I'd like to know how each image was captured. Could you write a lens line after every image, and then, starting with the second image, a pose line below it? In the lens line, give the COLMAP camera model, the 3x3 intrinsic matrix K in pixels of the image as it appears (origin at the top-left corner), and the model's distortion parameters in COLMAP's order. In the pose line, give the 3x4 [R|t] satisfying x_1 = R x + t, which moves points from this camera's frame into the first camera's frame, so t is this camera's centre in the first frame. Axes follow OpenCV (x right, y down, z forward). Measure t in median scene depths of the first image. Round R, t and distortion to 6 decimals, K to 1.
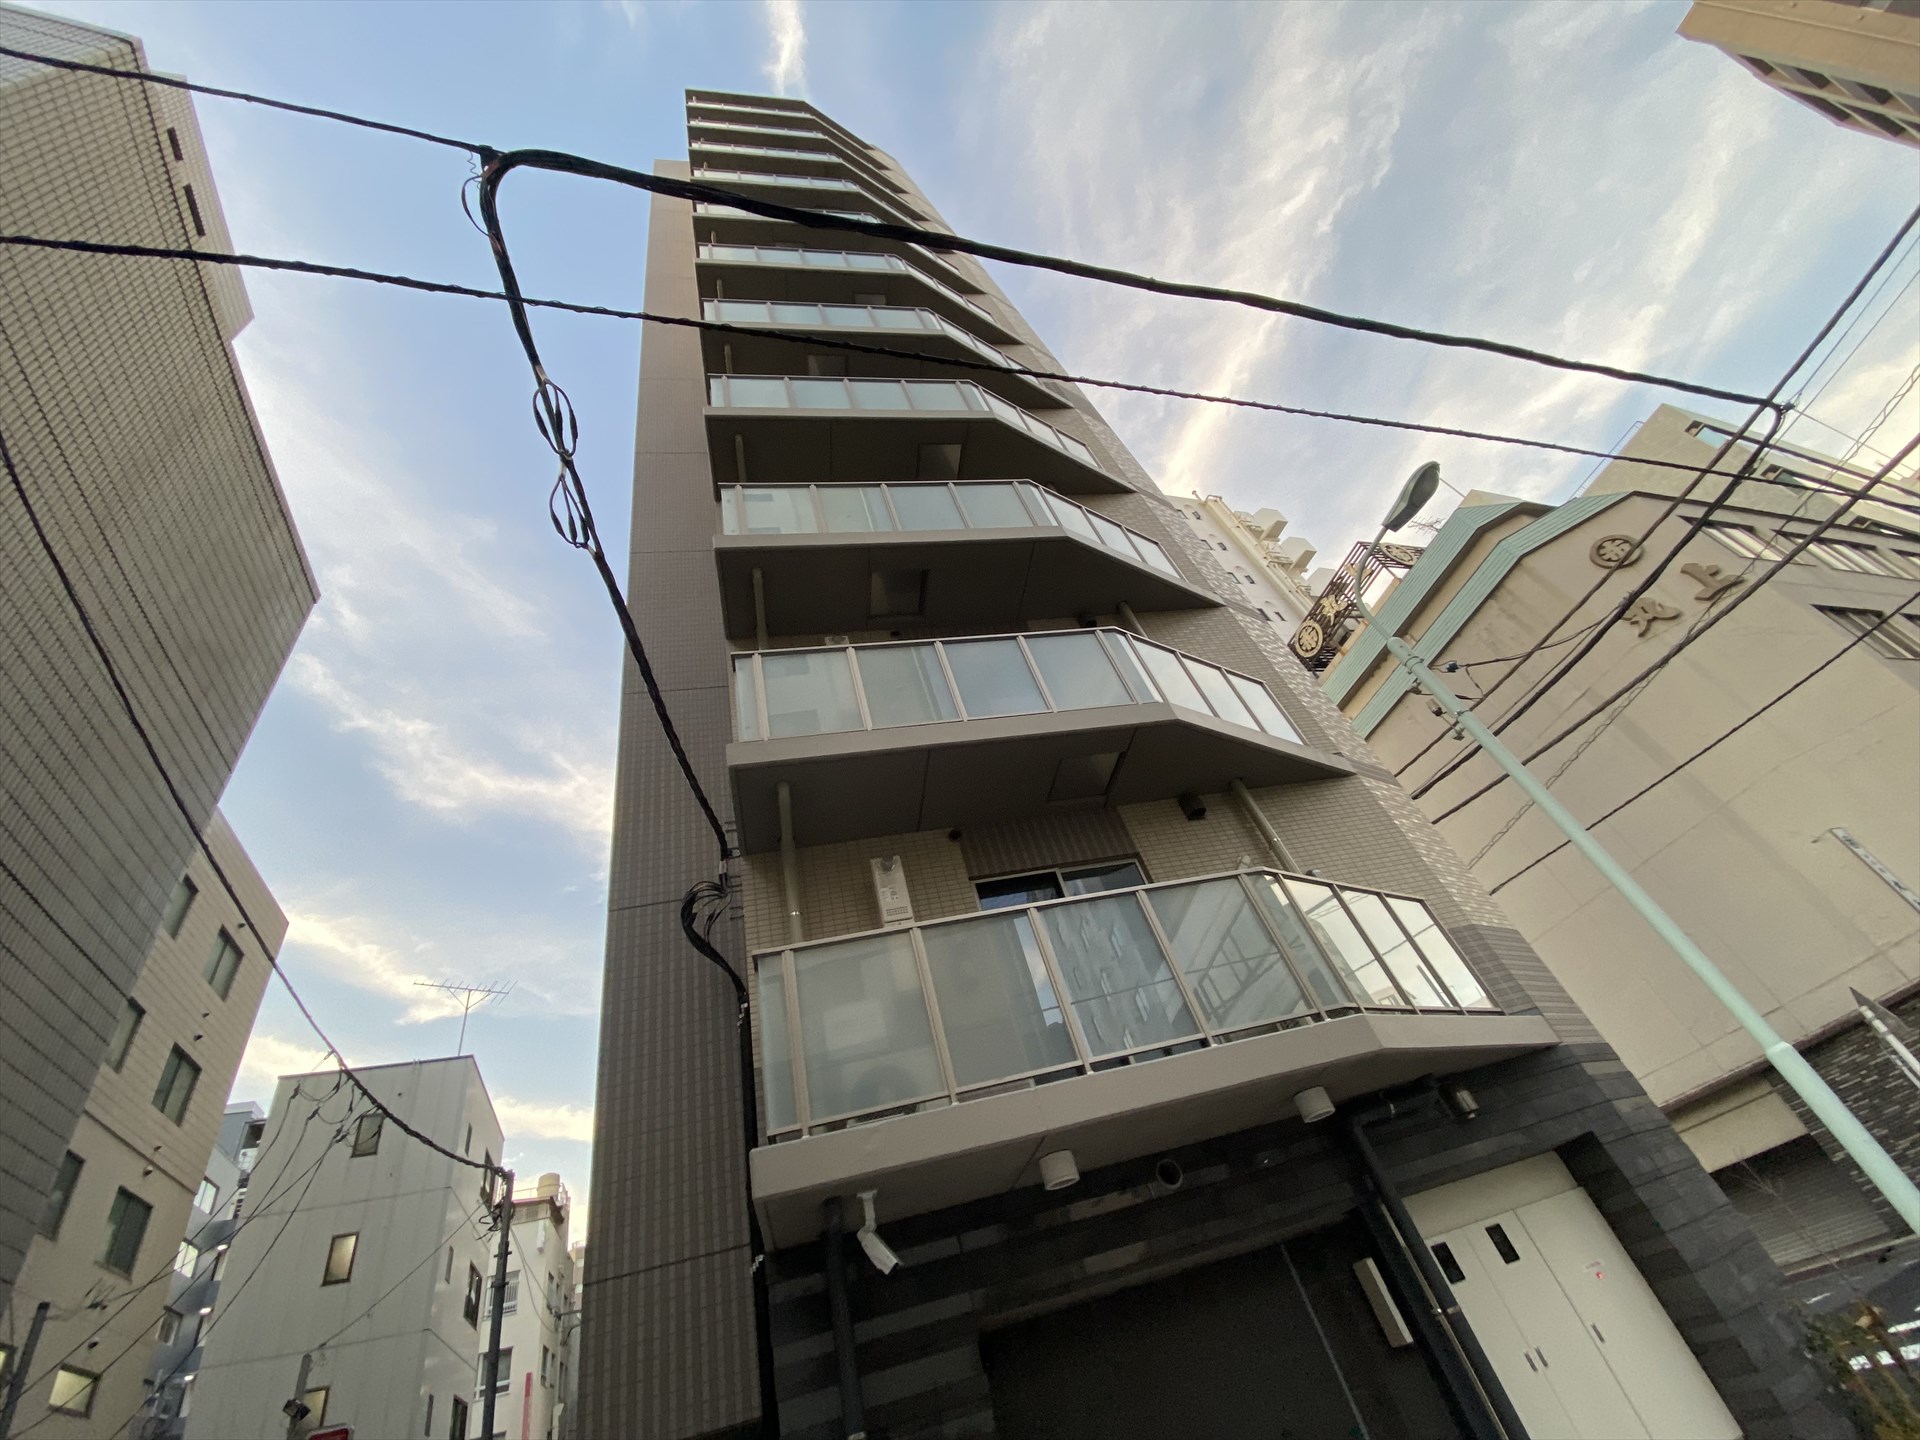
lens RADIAL K [[786.3, 0, 966.1], [0, 786.3, 716.9], [0, 0, 1]] dist [0.015202, -0.020544]
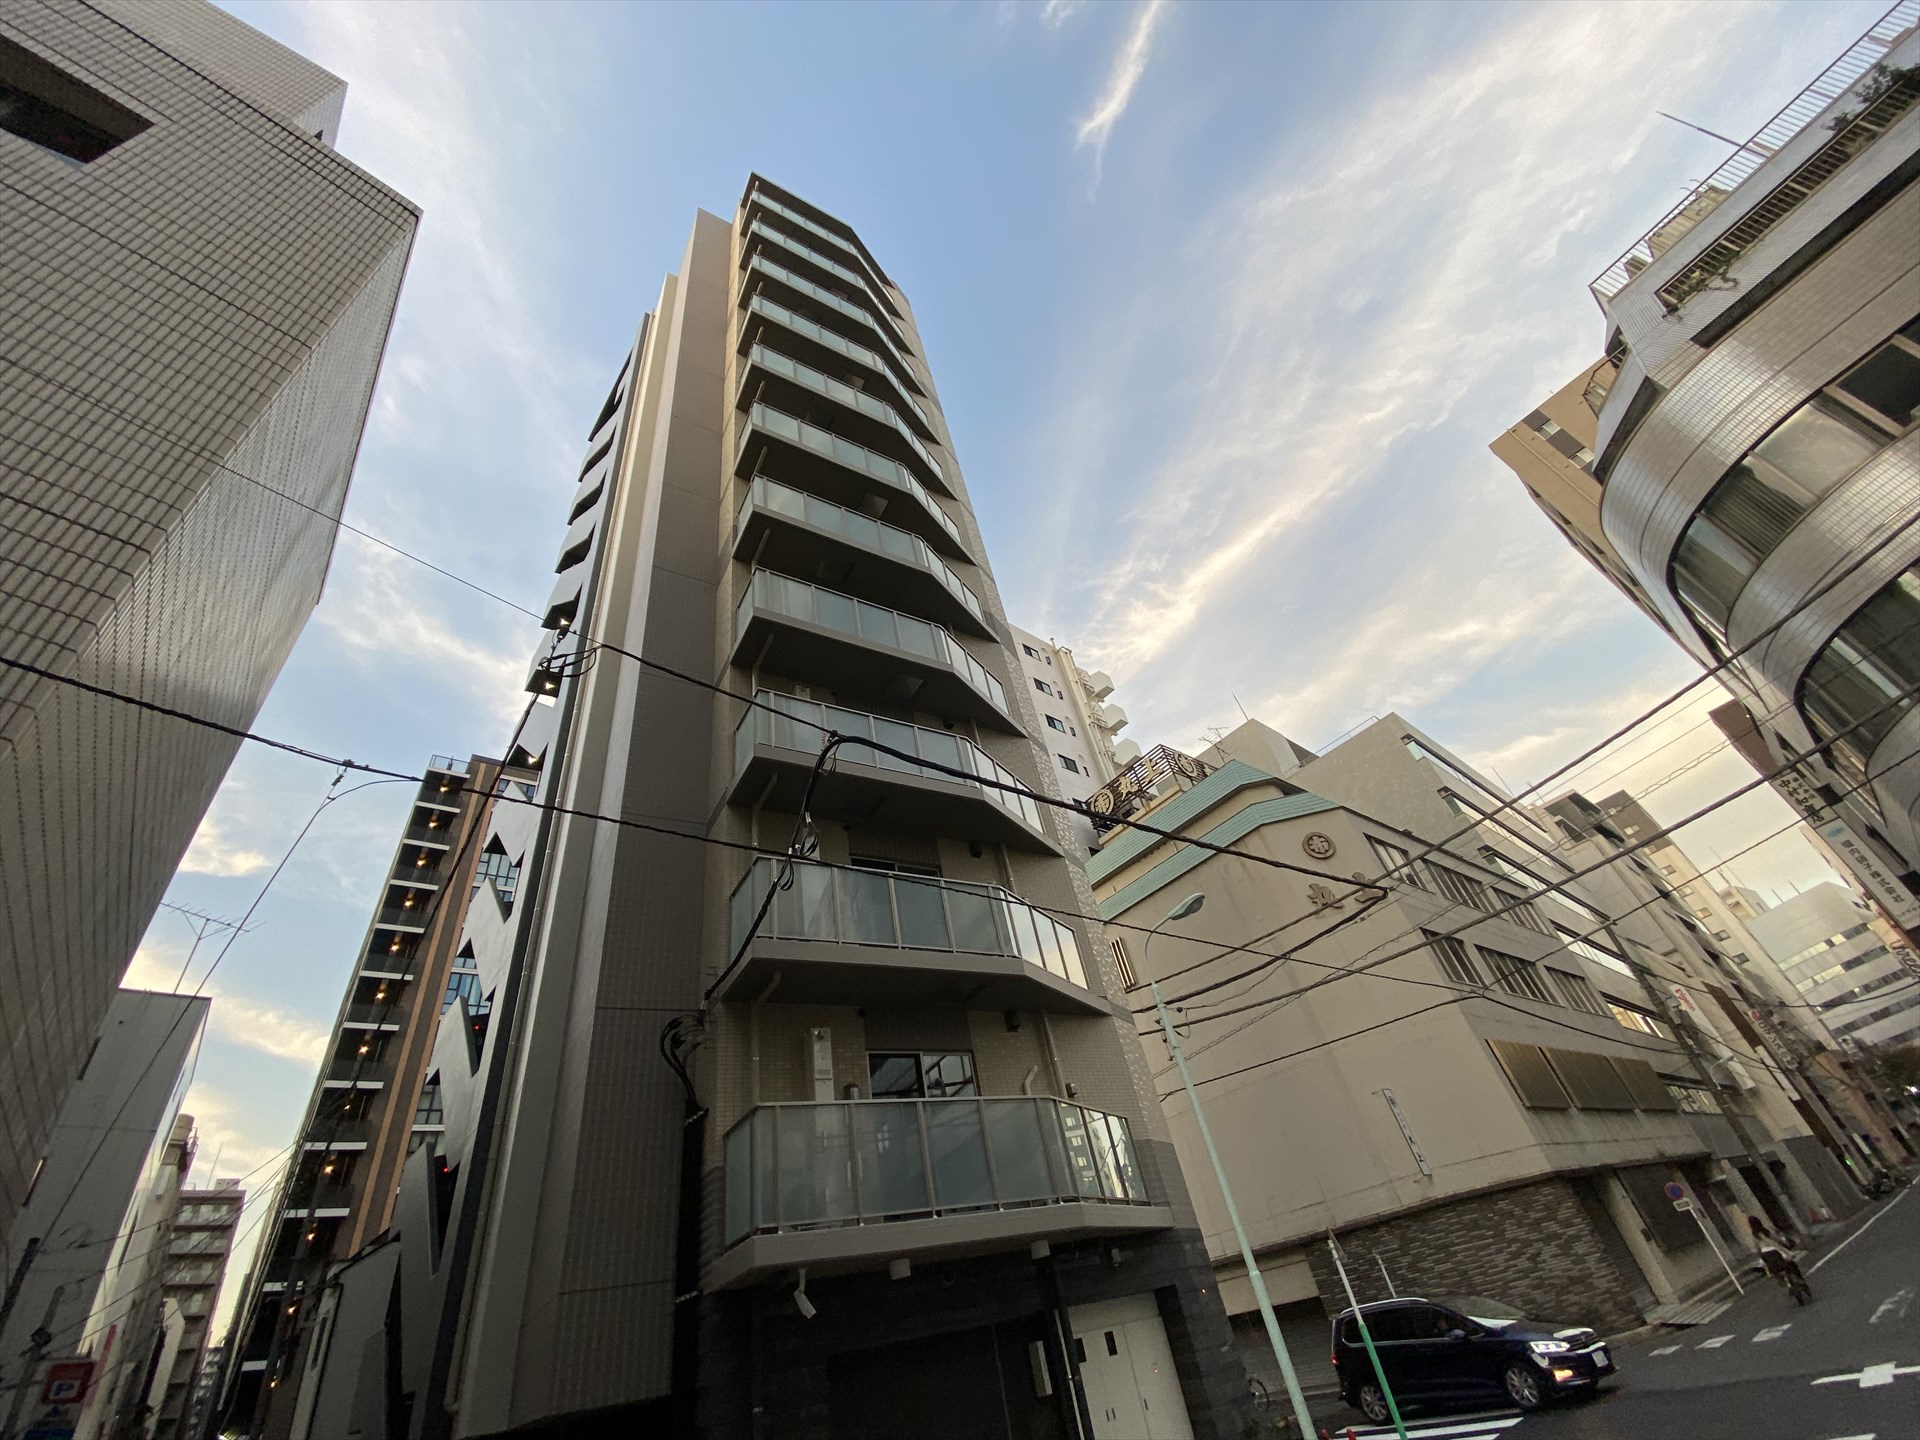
lens RADIAL K [[775.2, 0, 969.3], [0, 775.2, 723.6], [0, 0, 1]] dist [0.017287, -0.018736]
pose [[0.919526, 0.311894, 0.239152, -0.286421], [-0.303604, 0.950094, -0.071738, -0.264717], [-0.249592, -0.006642, 0.968328, -0.372970]]
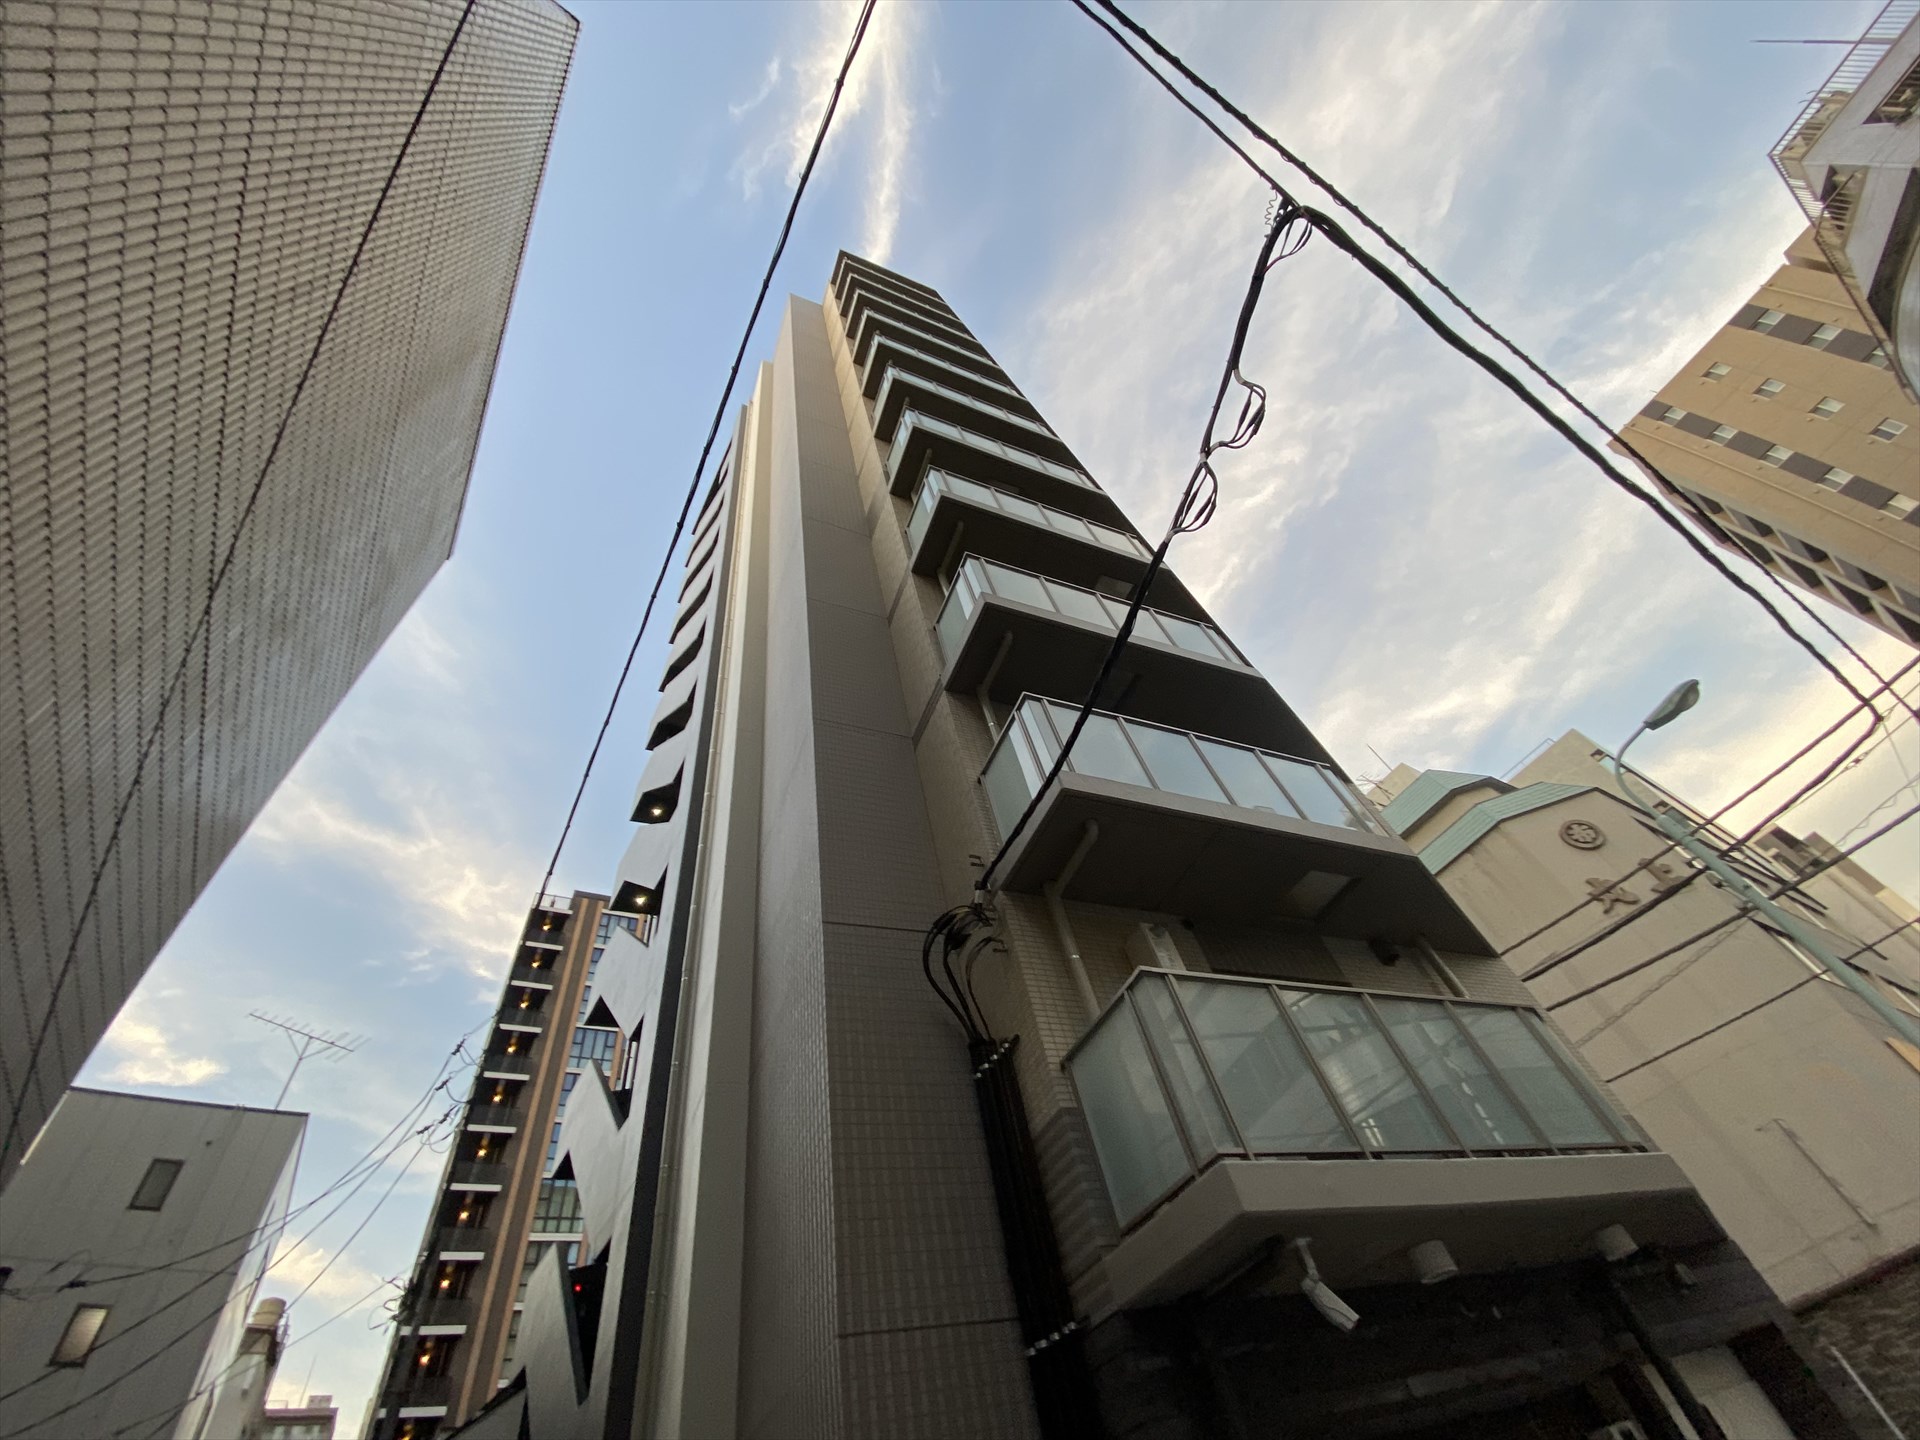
lens RADIAL K [[775.2, 0, 969.3], [0, 775.2, 723.6], [0, 0, 1]] dist [0.017287, -0.018736]
pose [[0.962999, 0.247531, 0.106590, -0.374793], [-0.220088, 0.950565, -0.219061, 0.156251], [-0.155545, 0.187497, 0.969872, 0.029635]]
